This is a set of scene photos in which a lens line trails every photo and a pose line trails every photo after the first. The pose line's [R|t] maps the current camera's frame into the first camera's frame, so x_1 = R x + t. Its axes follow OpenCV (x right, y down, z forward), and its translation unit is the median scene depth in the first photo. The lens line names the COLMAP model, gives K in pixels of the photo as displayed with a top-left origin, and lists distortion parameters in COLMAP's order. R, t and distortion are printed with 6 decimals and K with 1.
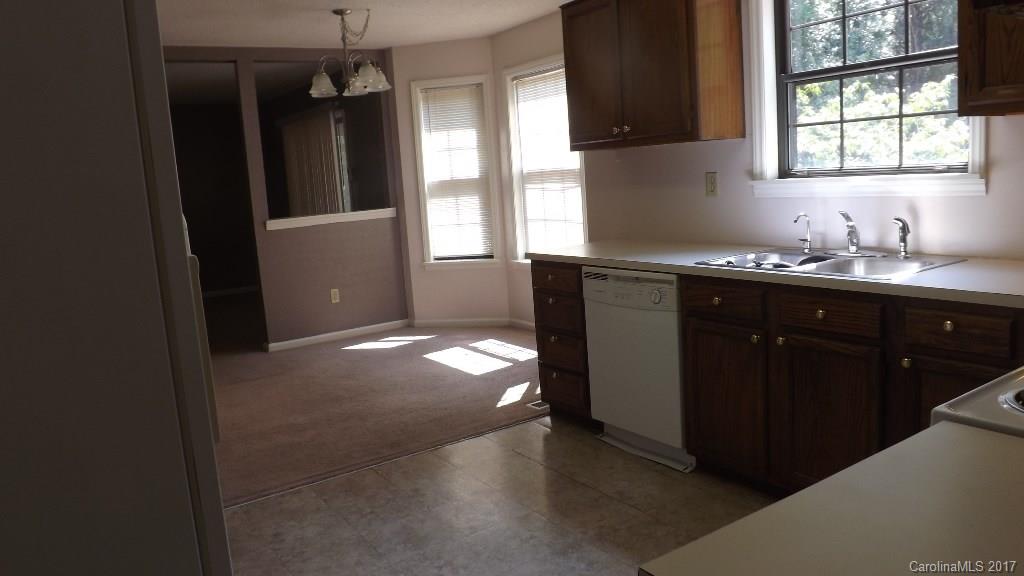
lens RADIAL K [[757.6, 0, 508.2], [0, 757.6, 287.5], [0, 0, 1]] dist [-0.008523, -0.002092]
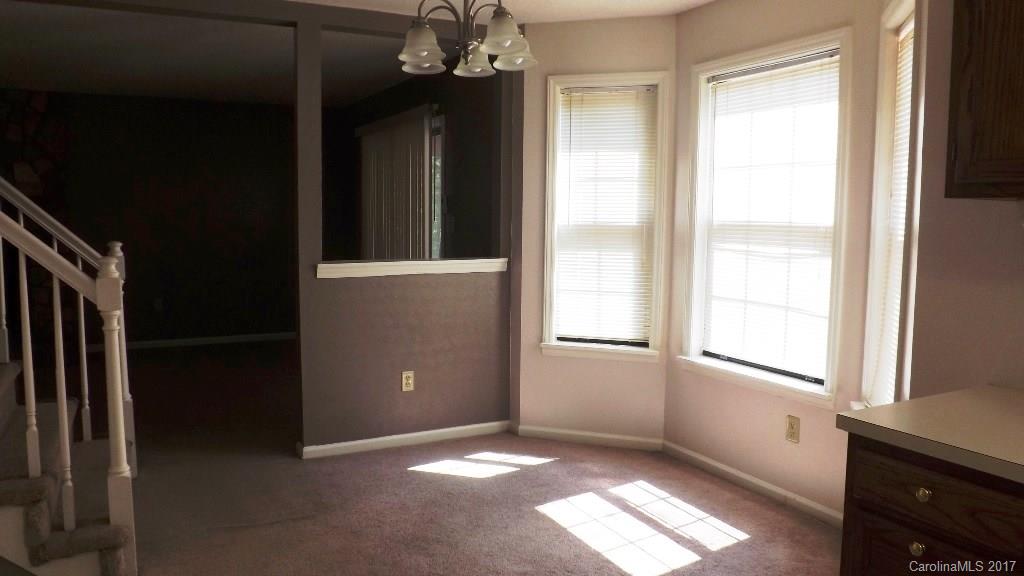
lens RADIAL K [[757.6, 0, 514.7], [0, 757.6, 287.3], [0, 0, 1]] dist [-0.008523, -0.002092]
pose [[0.992102, 0.087373, -0.089997, -0.082585], [-0.091586, 0.994834, -0.043790, -0.053004], [0.085706, 0.051687, 0.994979, 0.340021]]
